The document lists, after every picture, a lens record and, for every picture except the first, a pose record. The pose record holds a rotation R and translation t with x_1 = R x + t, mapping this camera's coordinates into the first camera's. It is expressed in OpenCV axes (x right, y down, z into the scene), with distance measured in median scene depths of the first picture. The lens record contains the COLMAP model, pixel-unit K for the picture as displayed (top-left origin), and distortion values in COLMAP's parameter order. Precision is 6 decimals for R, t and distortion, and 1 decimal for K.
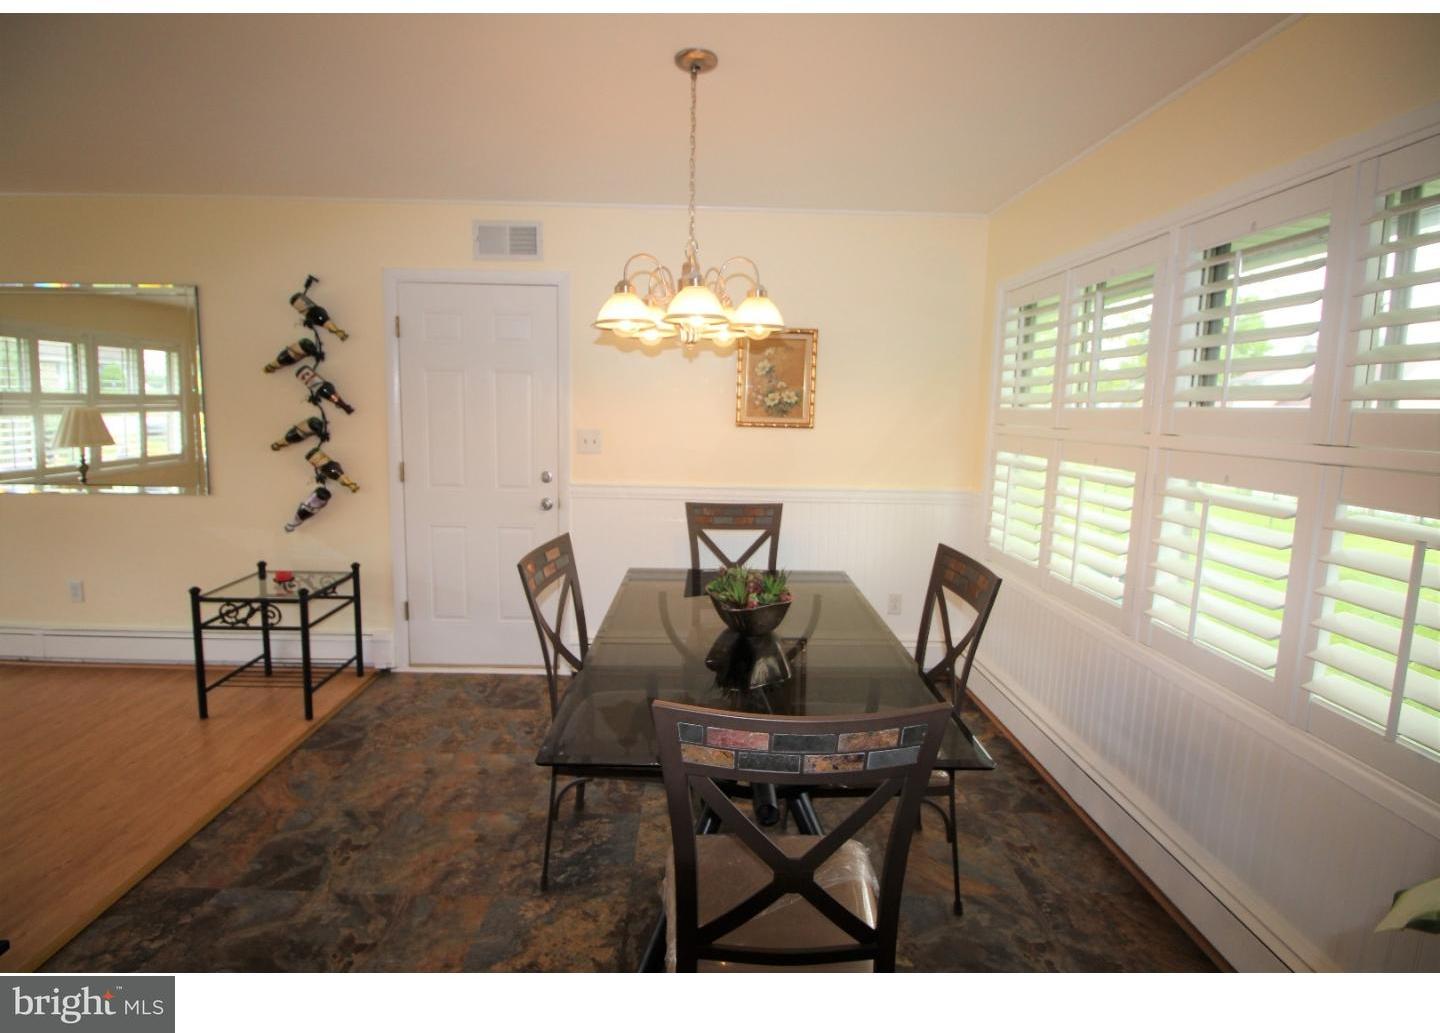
lens RADIAL K [[665.9, 0, 720.2], [0, 665.9, 483.5], [0, 0, 1]] dist [-0.000197, -0.014176]
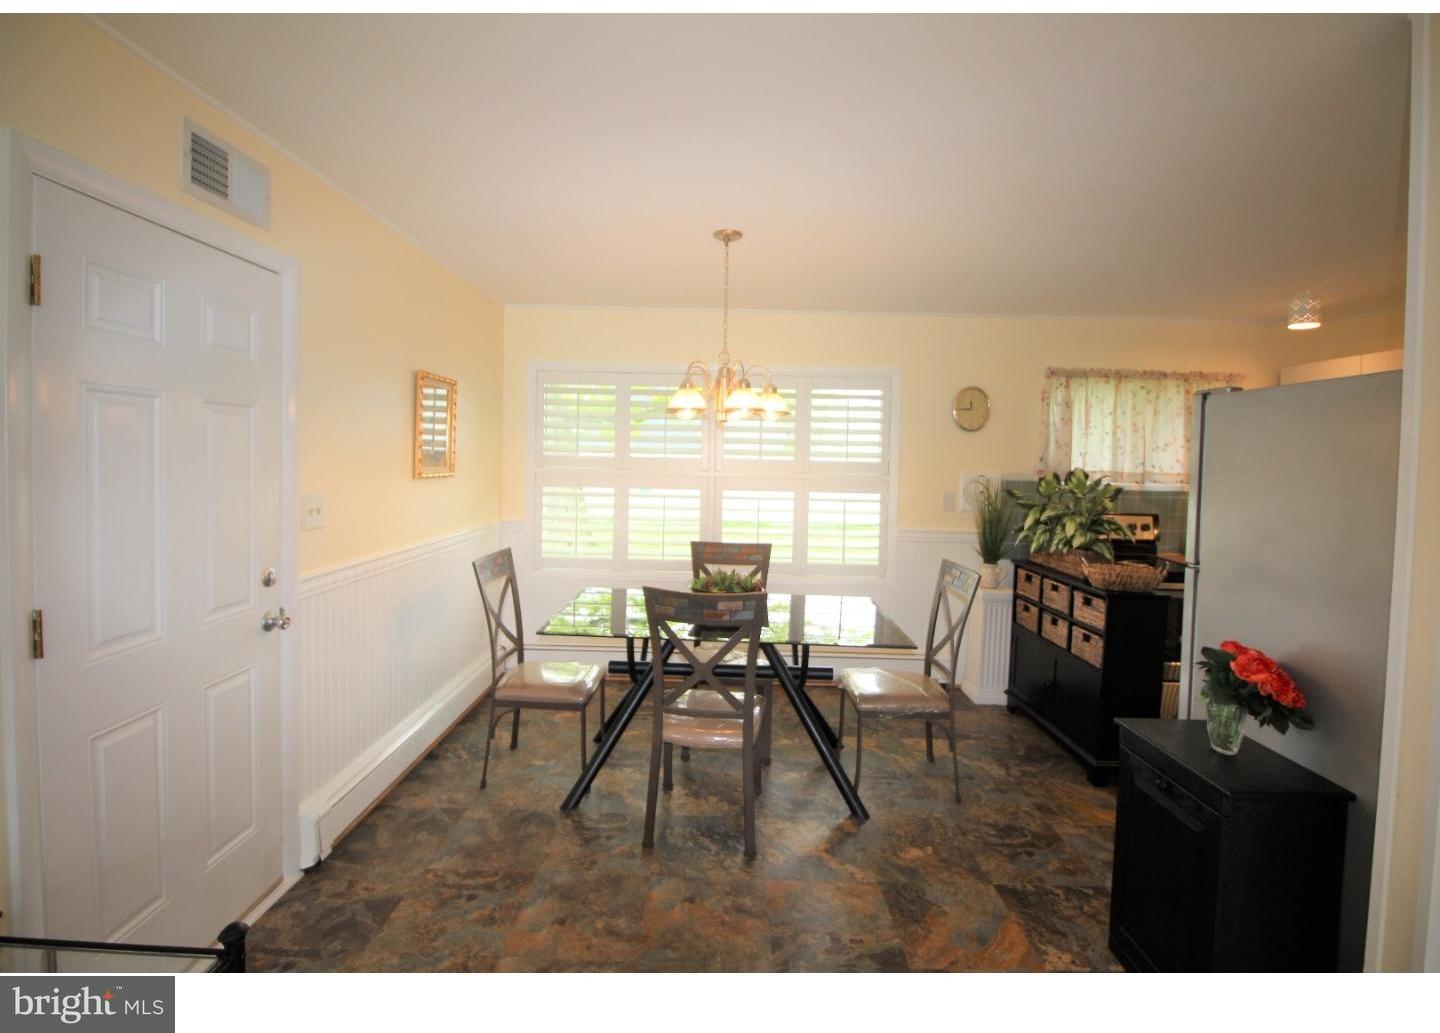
lens RADIAL K [[665.9, 0, 720.2], [0, 665.9, 483.5], [0, 0, 1]] dist [-0.000197, -0.014176]
pose [[0.035629, -0.059769, 0.997576, -0.585643], [0.088028, 0.994518, 0.056442, -0.064525], [-0.995481, 0.085804, 0.040695, 0.379632]]
